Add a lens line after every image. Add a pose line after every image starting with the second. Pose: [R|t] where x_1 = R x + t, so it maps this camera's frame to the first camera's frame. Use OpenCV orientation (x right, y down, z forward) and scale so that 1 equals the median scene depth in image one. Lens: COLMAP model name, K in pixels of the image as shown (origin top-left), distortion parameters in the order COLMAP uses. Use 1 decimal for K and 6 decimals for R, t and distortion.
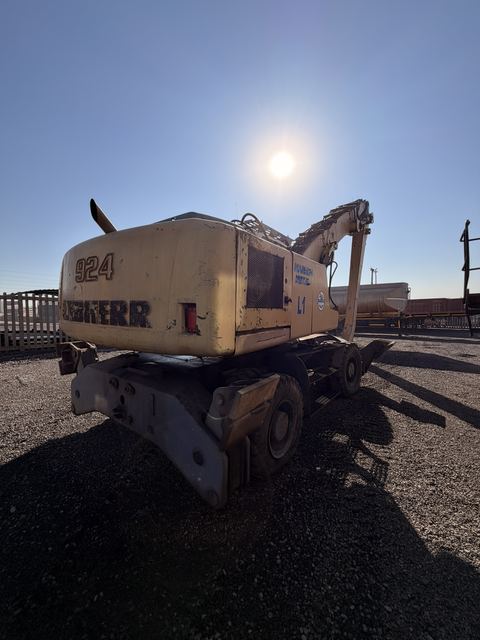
lens RADIAL K [[255.2, 0, 240.1], [0, 255.2, 319.2], [0, 0, 1]] dist [0.000176, -0.000480]
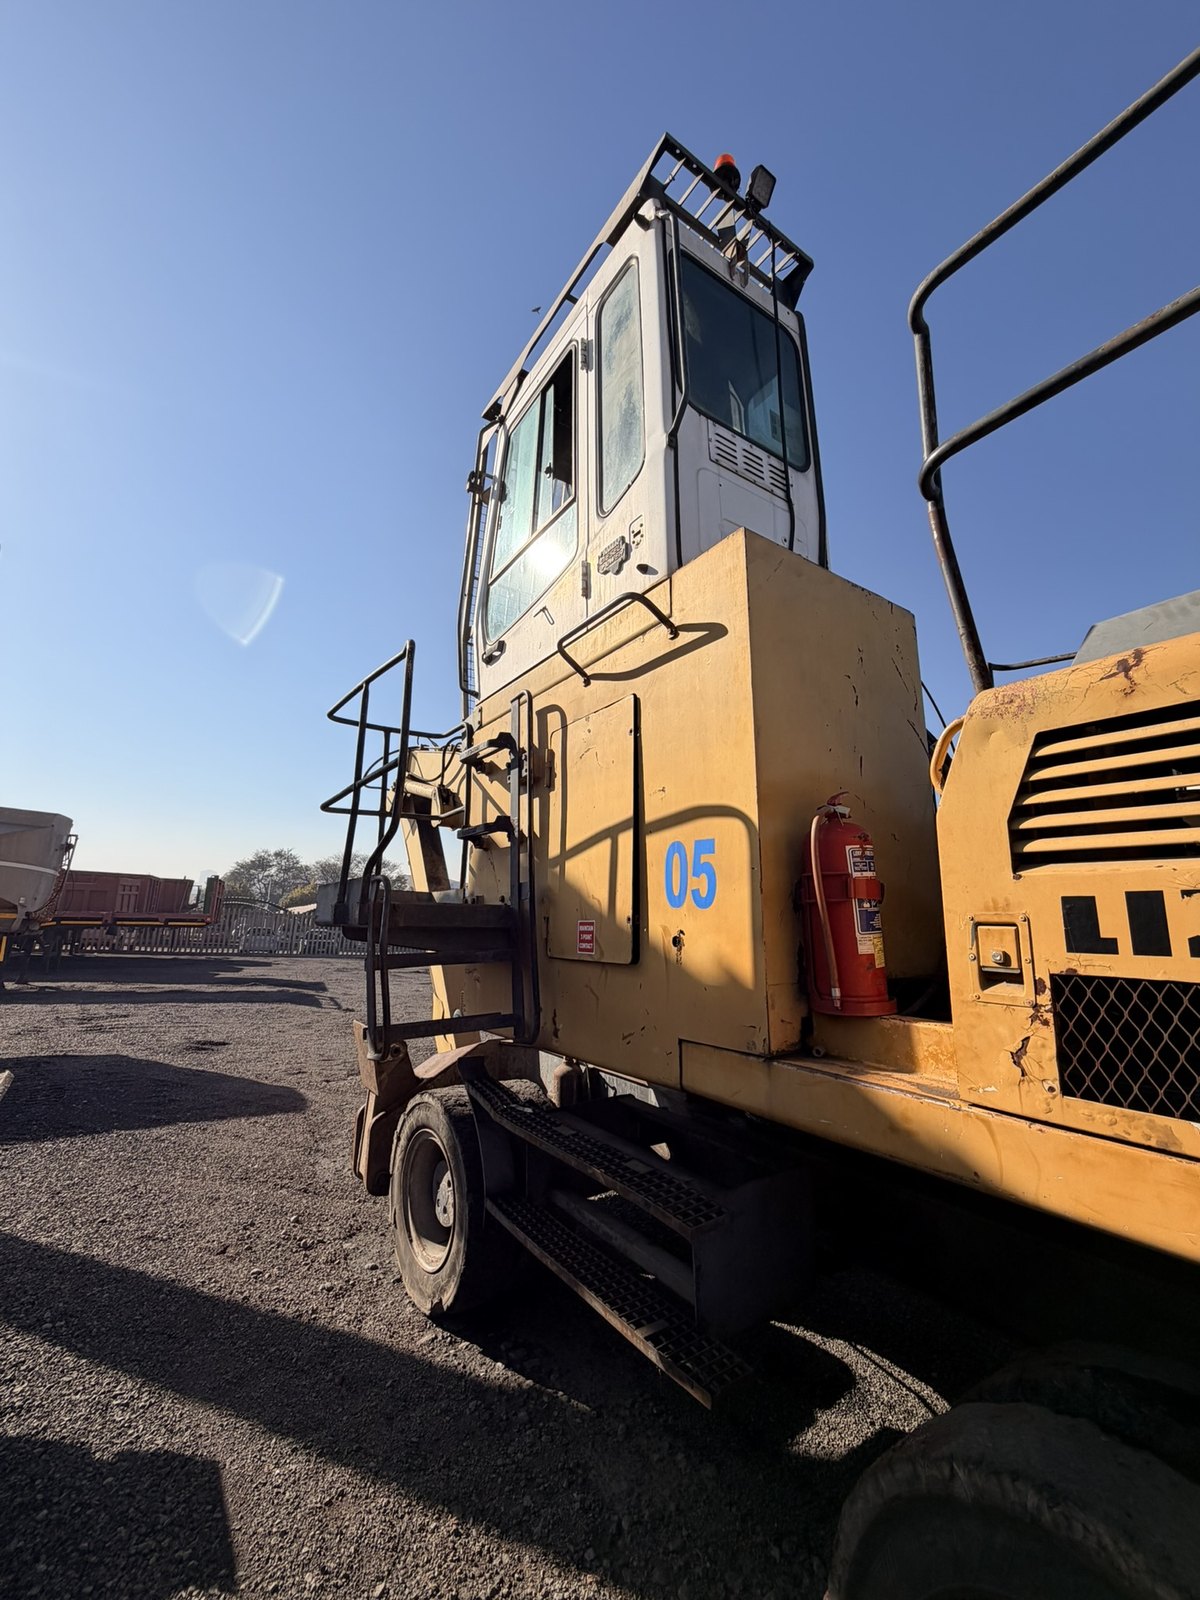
lens RADIAL K [[638.1, 0, 599.0], [0, 638.1, 801.1], [0, 0, 1]] dist [0.000176, -0.000480]
pose [[0.258722, 0.210820, 0.942665, 0.360123], [-0.029866, 0.977172, -0.210341, -0.072245], [-0.965490, 0.026266, 0.259113, 0.729174]]
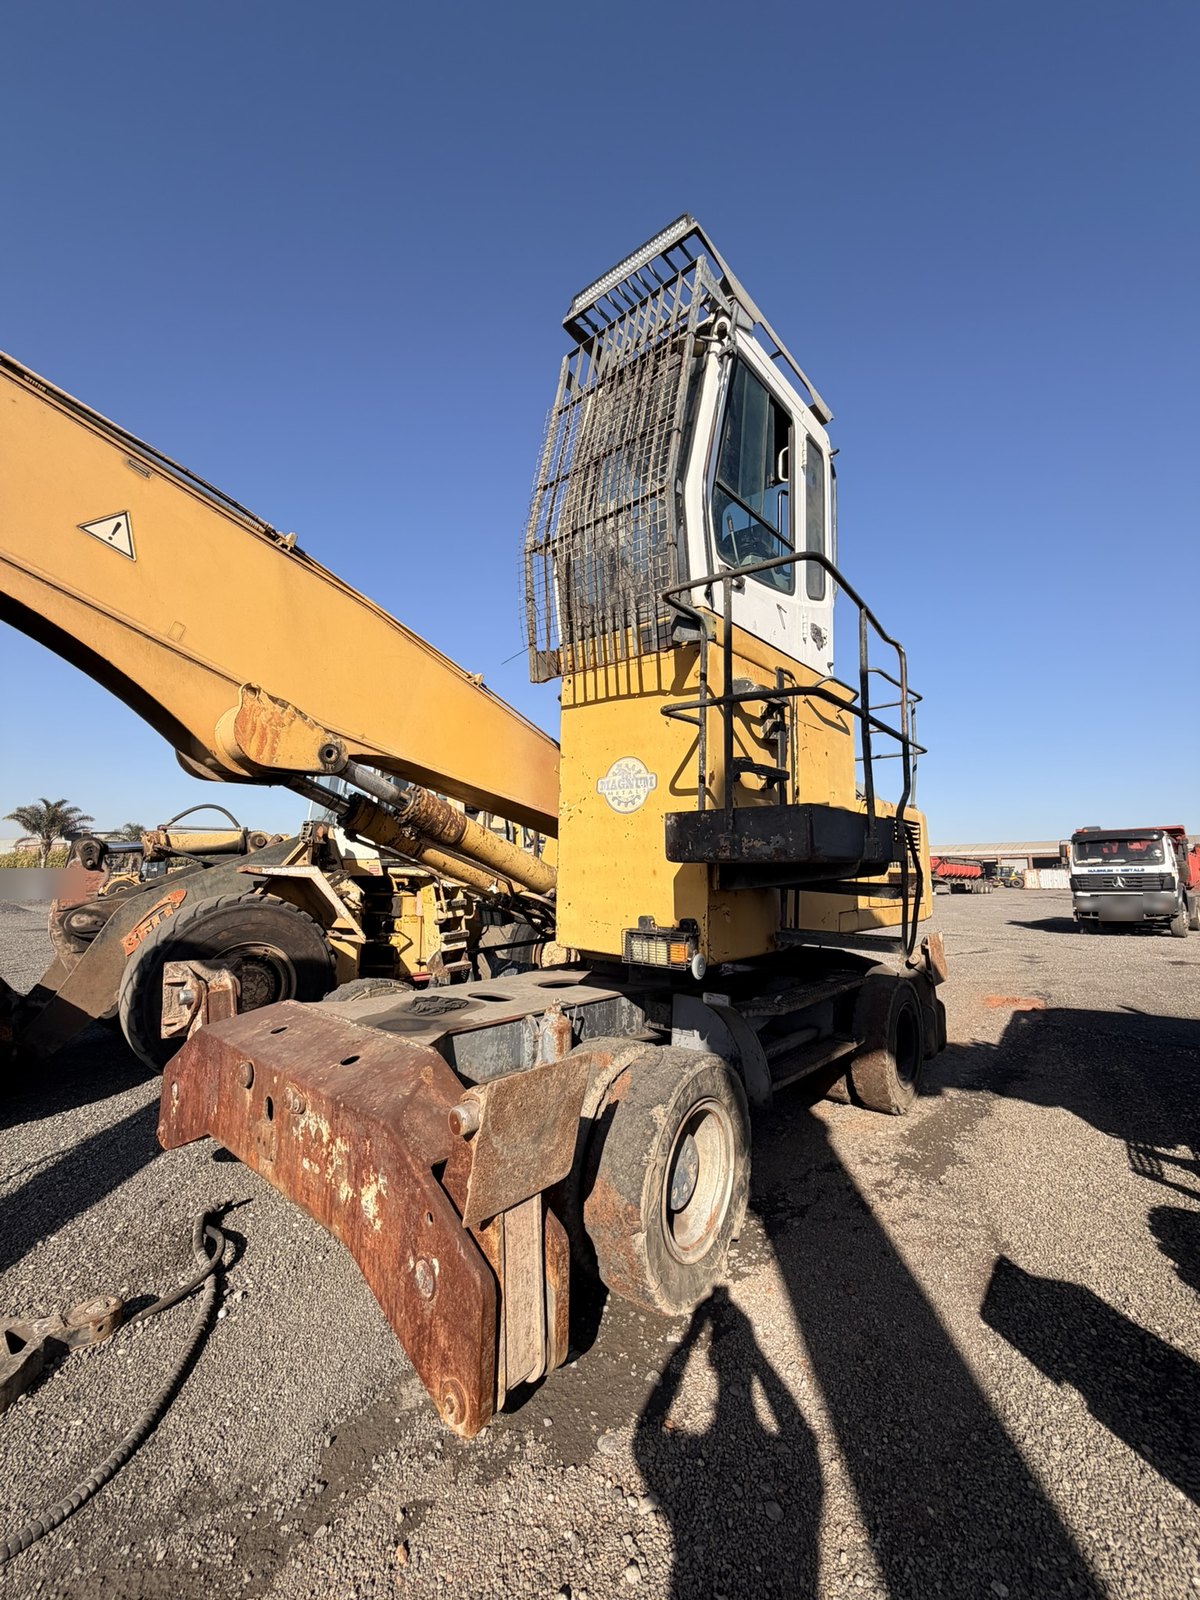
lens RADIAL K [[638.1, 0, 600.7], [0, 638.1, 796.4], [0, 0, 1]] dist [0.000176, -0.000480]
pose [[-0.999973, 0.003441, 0.006453, 1.559442], [0.002690, 0.993593, -0.112986, -0.063832], [-0.006800, -0.112966, -0.993576, 2.240912]]
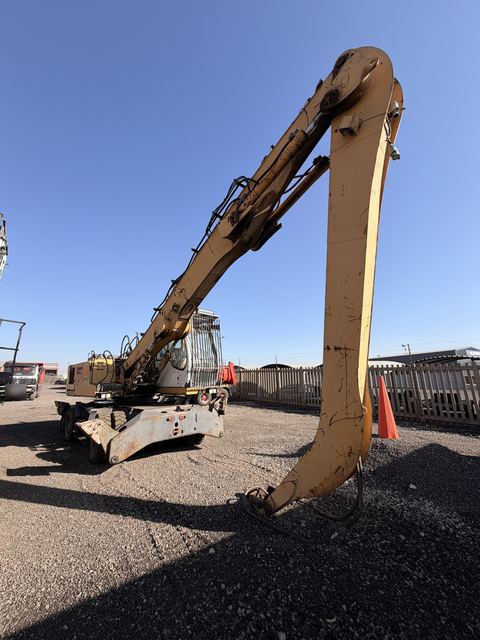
lens RADIAL K [[255.2, 0, 239.8], [0, 255.2, 318.6], [0, 0, 1]] dist [0.000176, -0.000480]
pose [[-0.164001, -0.225413, -0.960361, 2.653116], [-0.017270, 0.974049, -0.225676, -0.133122], [0.986309, -0.020426, -0.163638, 3.124520]]
